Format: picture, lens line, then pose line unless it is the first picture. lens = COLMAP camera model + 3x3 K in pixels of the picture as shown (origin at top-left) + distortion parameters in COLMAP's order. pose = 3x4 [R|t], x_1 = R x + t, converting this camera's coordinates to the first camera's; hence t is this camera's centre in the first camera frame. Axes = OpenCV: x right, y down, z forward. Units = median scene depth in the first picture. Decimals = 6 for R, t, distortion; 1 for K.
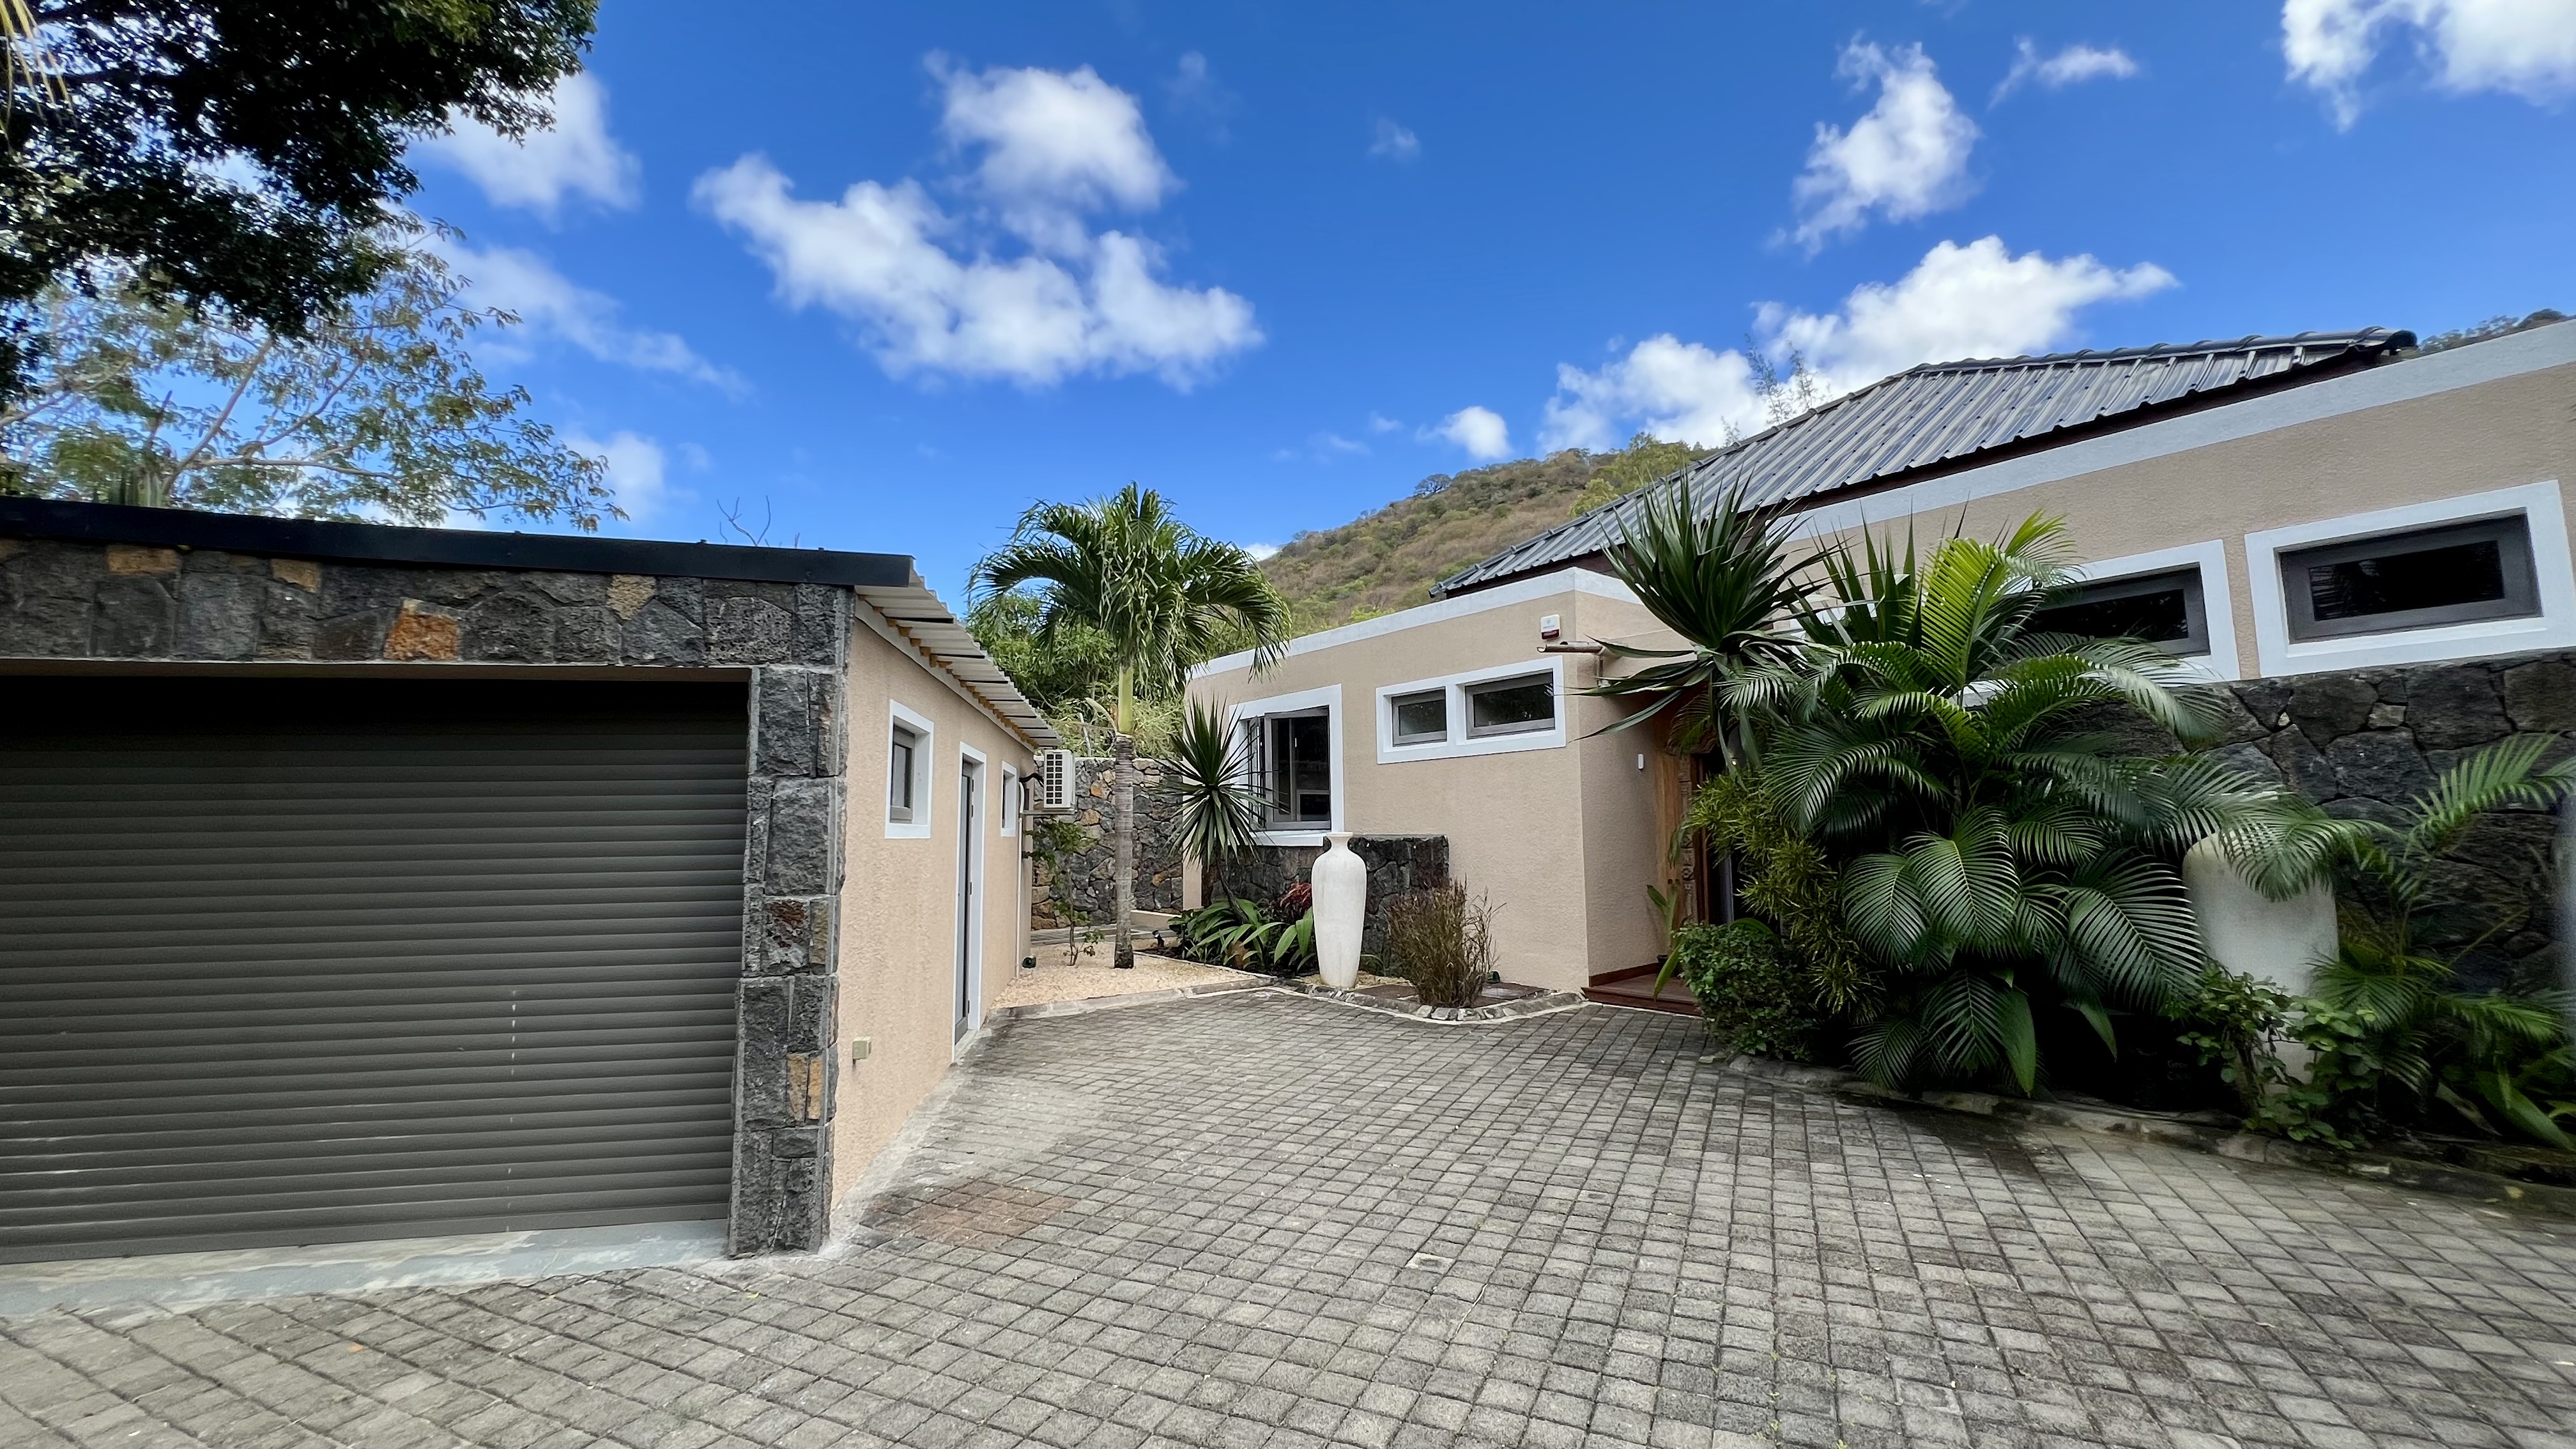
lens RADIAL K [[1012.3, 0, 1284.1], [0, 1012.3, 721.8], [0, 0, 1]] dist [-0.002568, 0.000899]
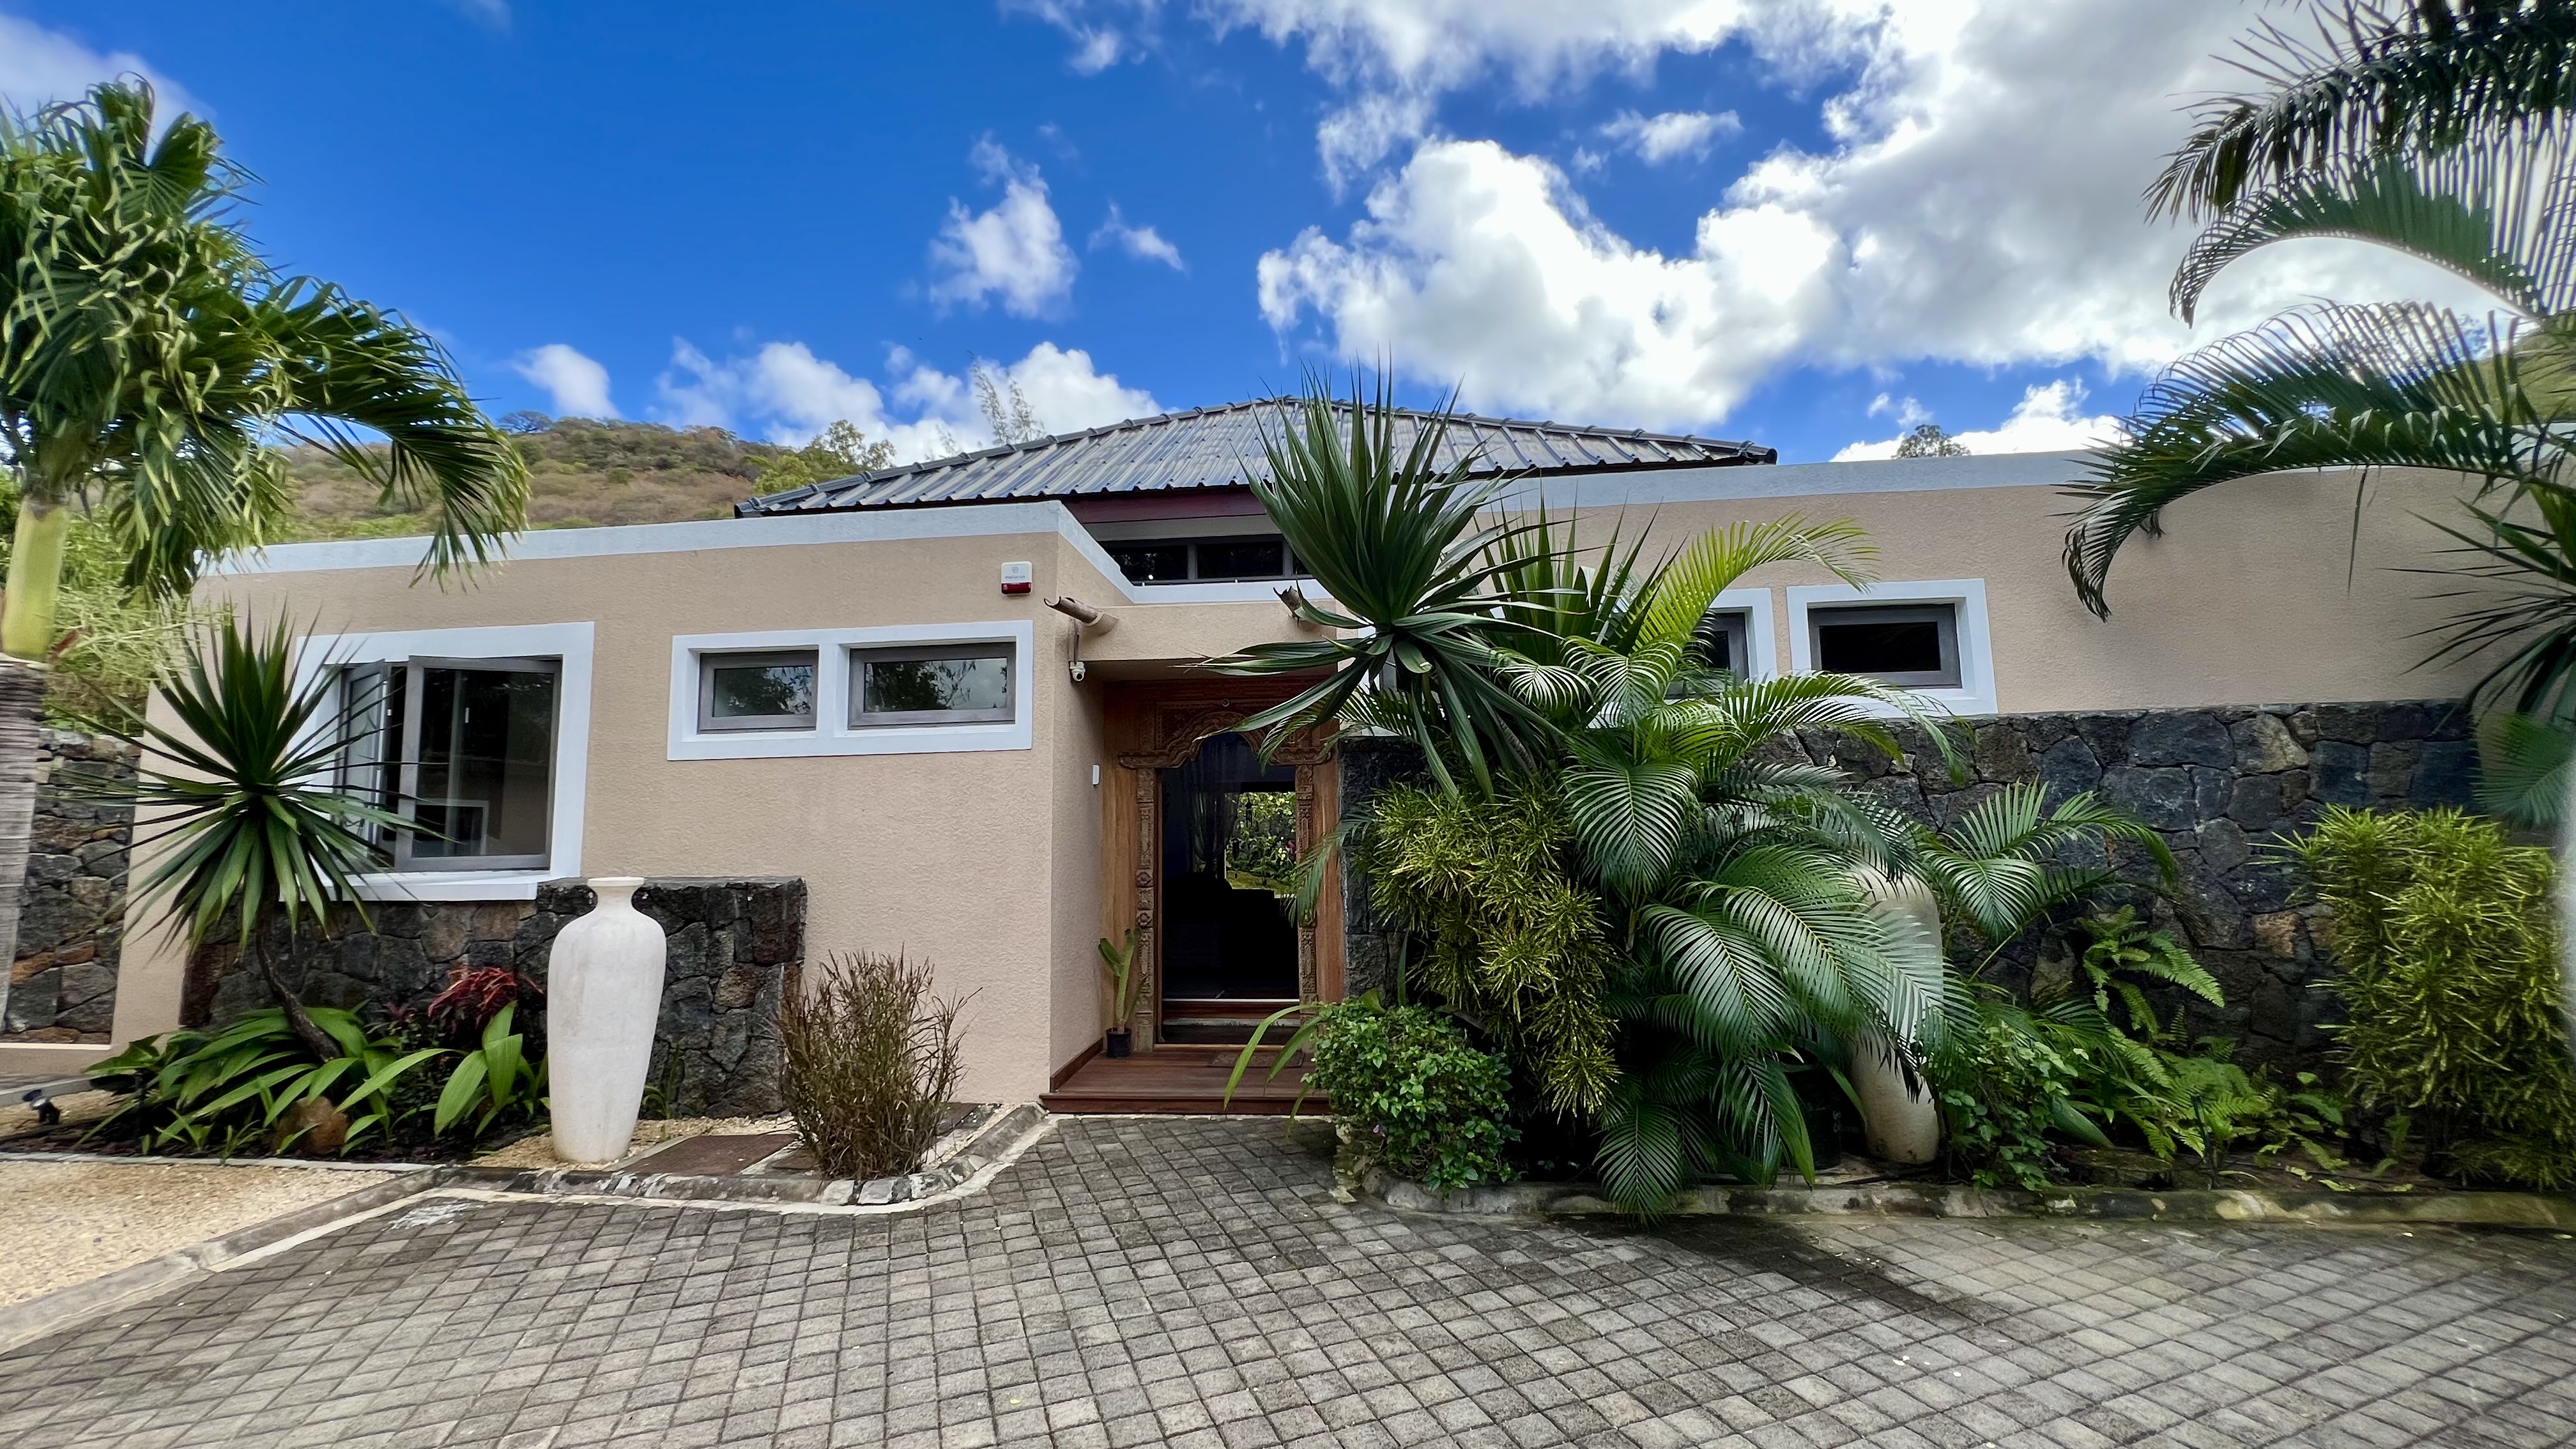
lens RADIAL K [[1012.3, 0, 1230.4], [0, 1012.3, 727.2], [0, 0, 1]] dist [-0.002568, 0.000899]
pose [[0.699827, 0.074570, 0.710409, -0.103309], [-0.067468, 0.996990, -0.038188, 0.022369], [-0.711119, -0.021205, 0.702752, 0.340402]]
